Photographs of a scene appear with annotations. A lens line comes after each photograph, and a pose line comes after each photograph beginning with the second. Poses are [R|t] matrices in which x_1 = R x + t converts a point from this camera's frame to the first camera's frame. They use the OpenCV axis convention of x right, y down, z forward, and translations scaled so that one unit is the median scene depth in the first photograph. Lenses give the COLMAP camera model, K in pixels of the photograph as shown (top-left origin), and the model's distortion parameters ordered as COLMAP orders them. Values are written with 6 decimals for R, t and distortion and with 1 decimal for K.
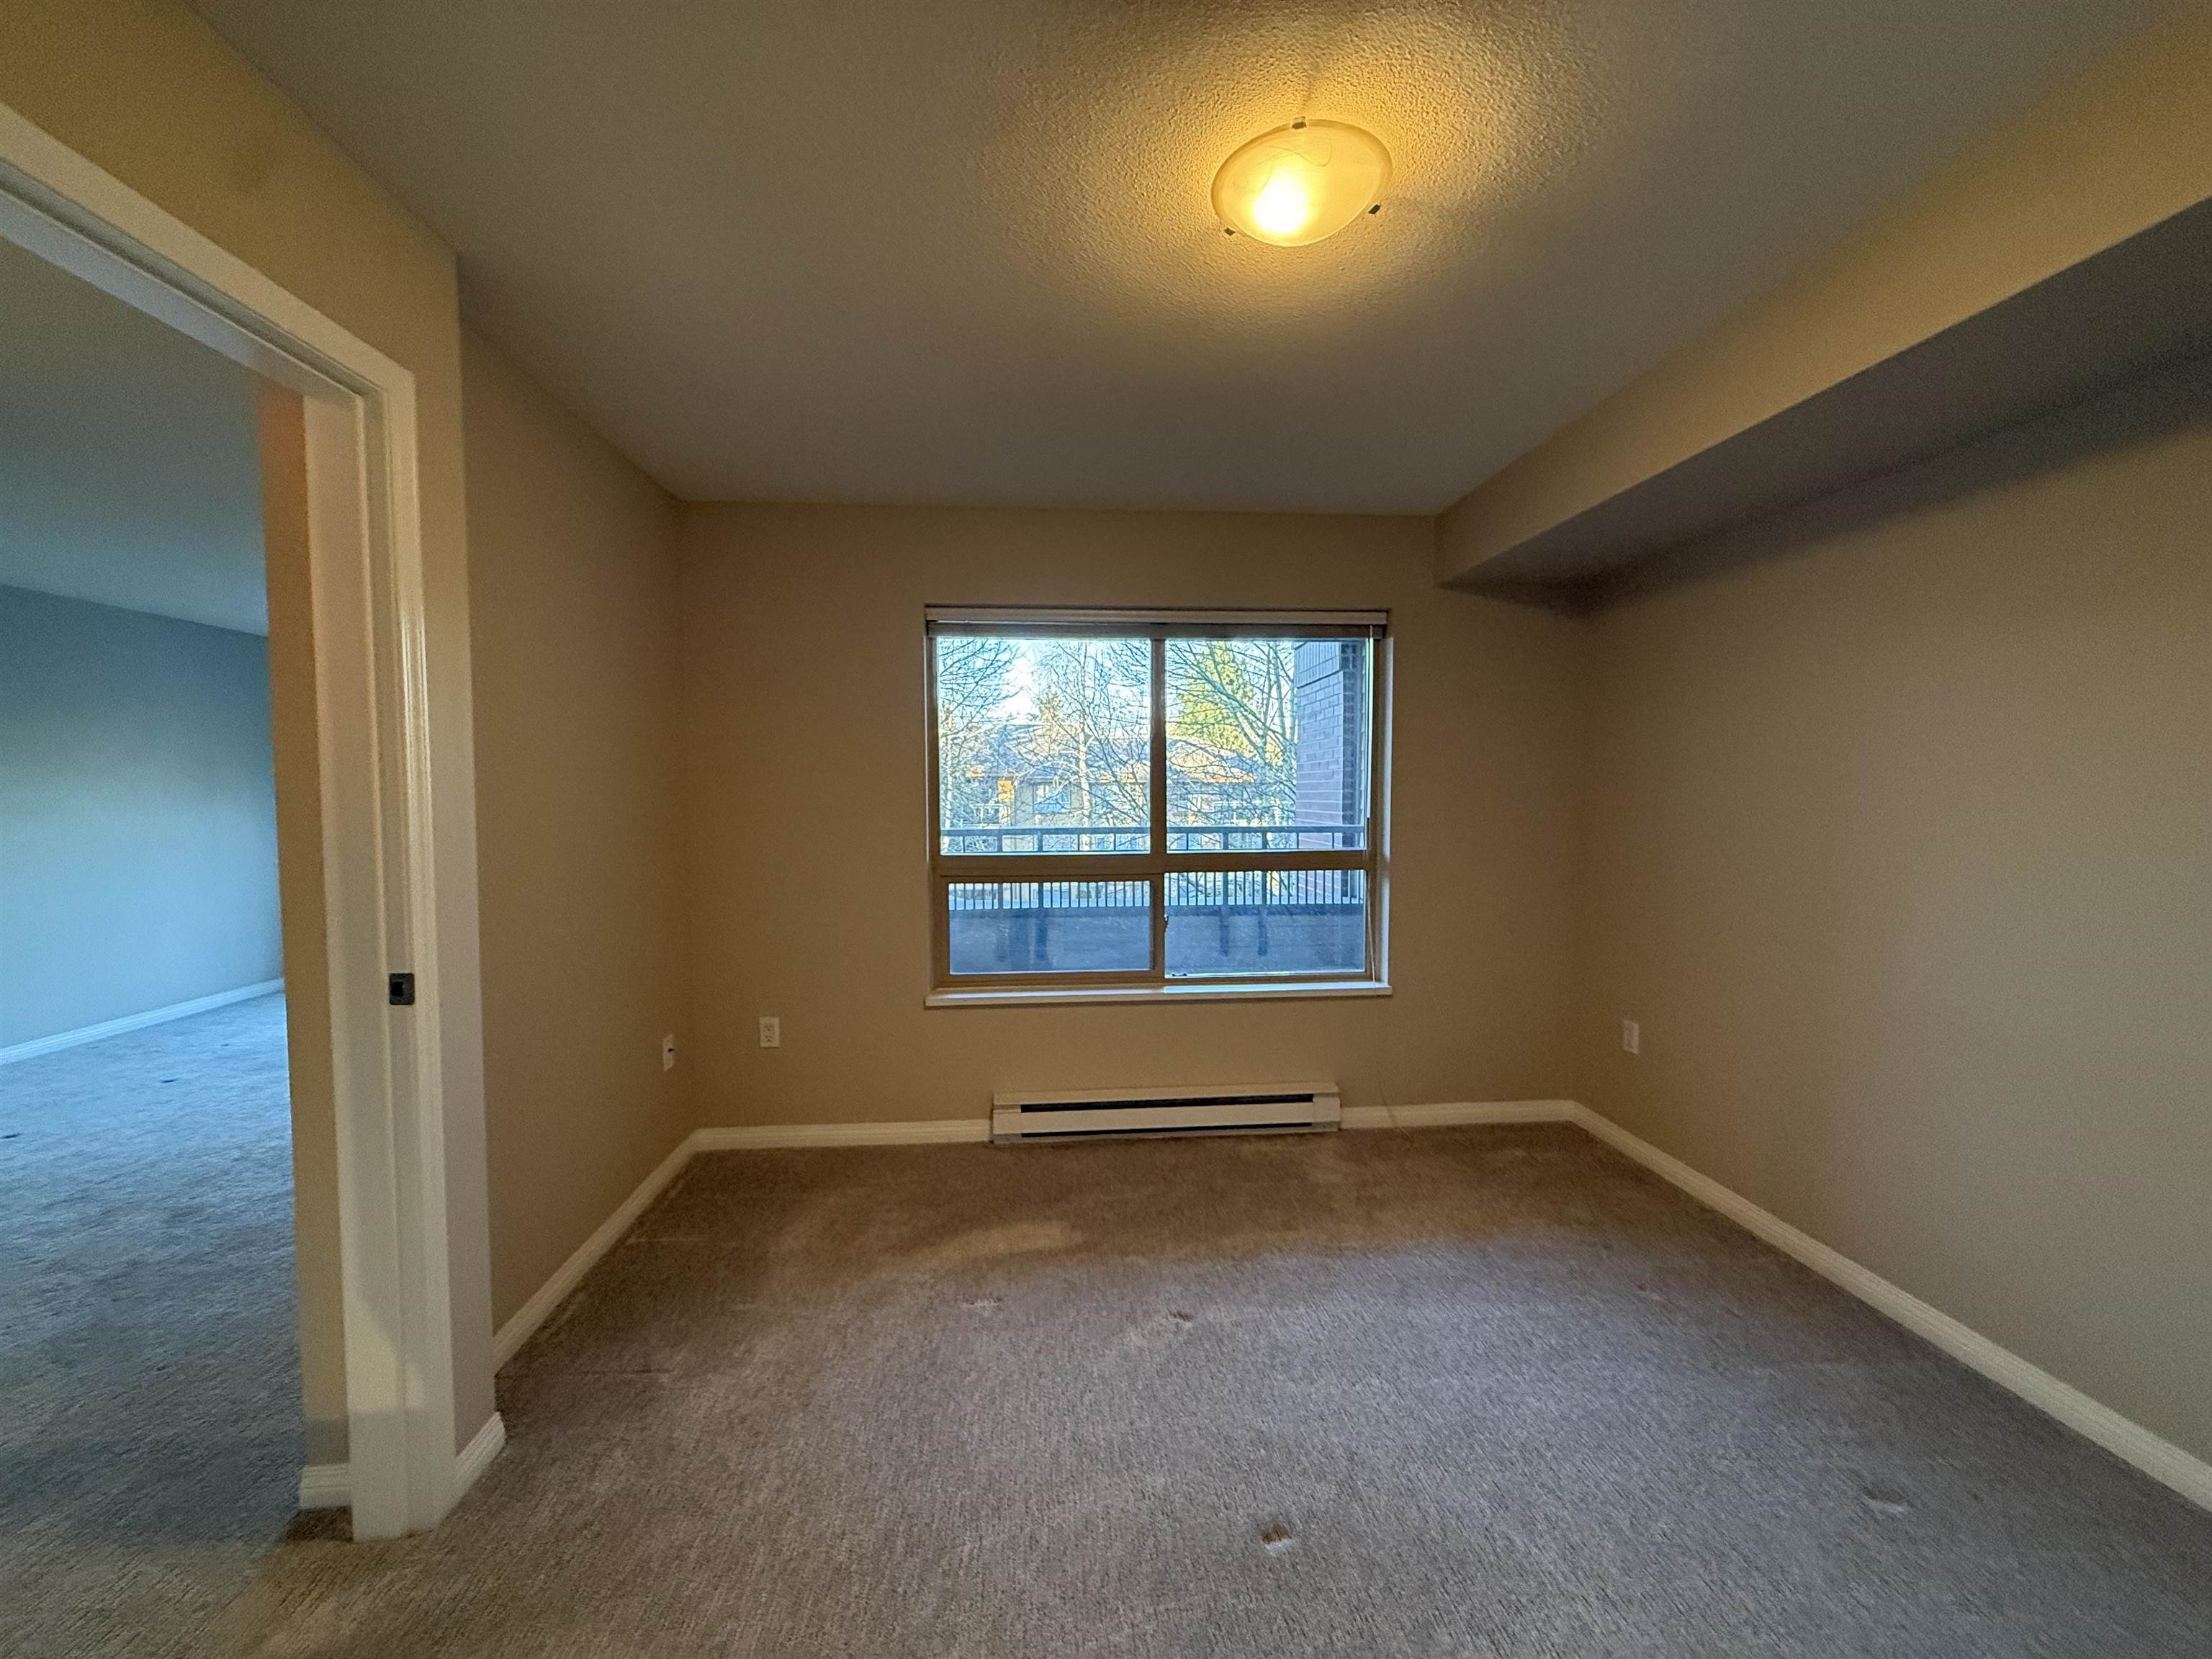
lens RADIAL K [[880.2, 0, 1103.8], [0, 880.2, 833.1], [0, 0, 1]] dist [0.000592, -0.000086]
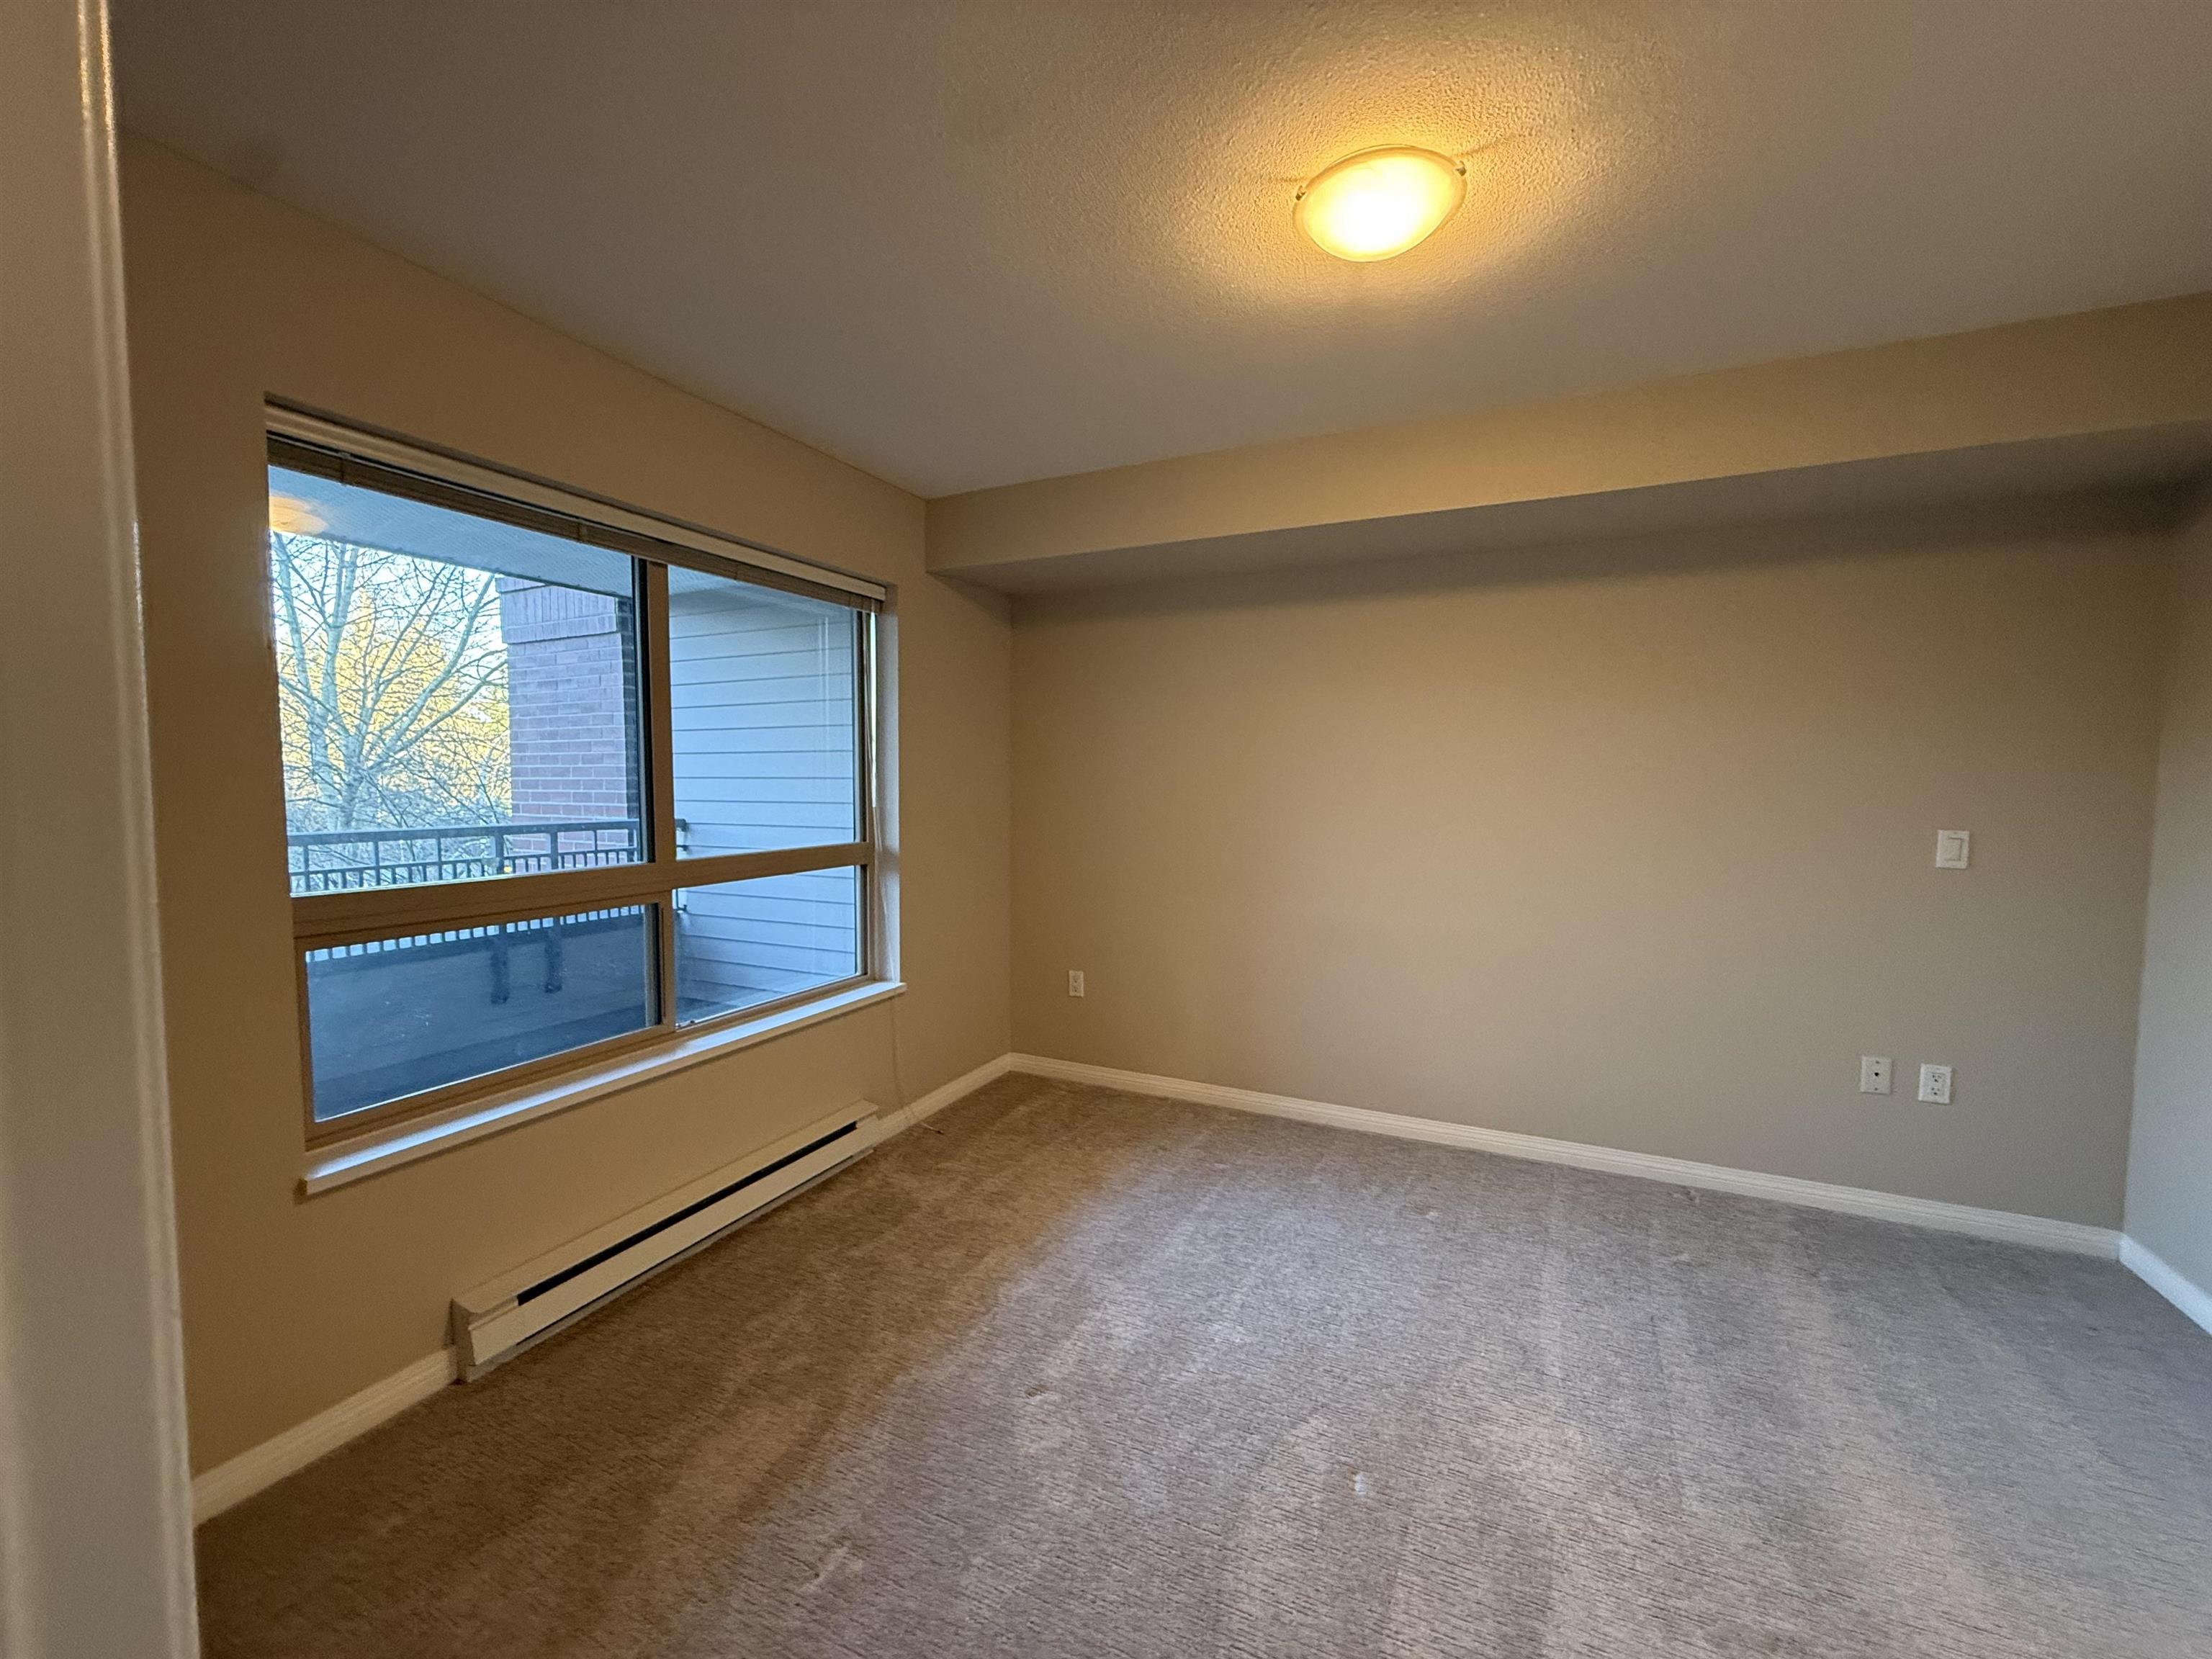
lens RADIAL K [[880.2, 0, 1103.8], [0, 880.2, 833.1], [0, 0, 1]] dist [0.000592, -0.000086]
pose [[0.499145, -0.046643, 0.865262, -0.390816], [0.036618, 0.998794, 0.032718, -0.012257], [-0.865744, 0.015353, 0.500251, 0.335725]]
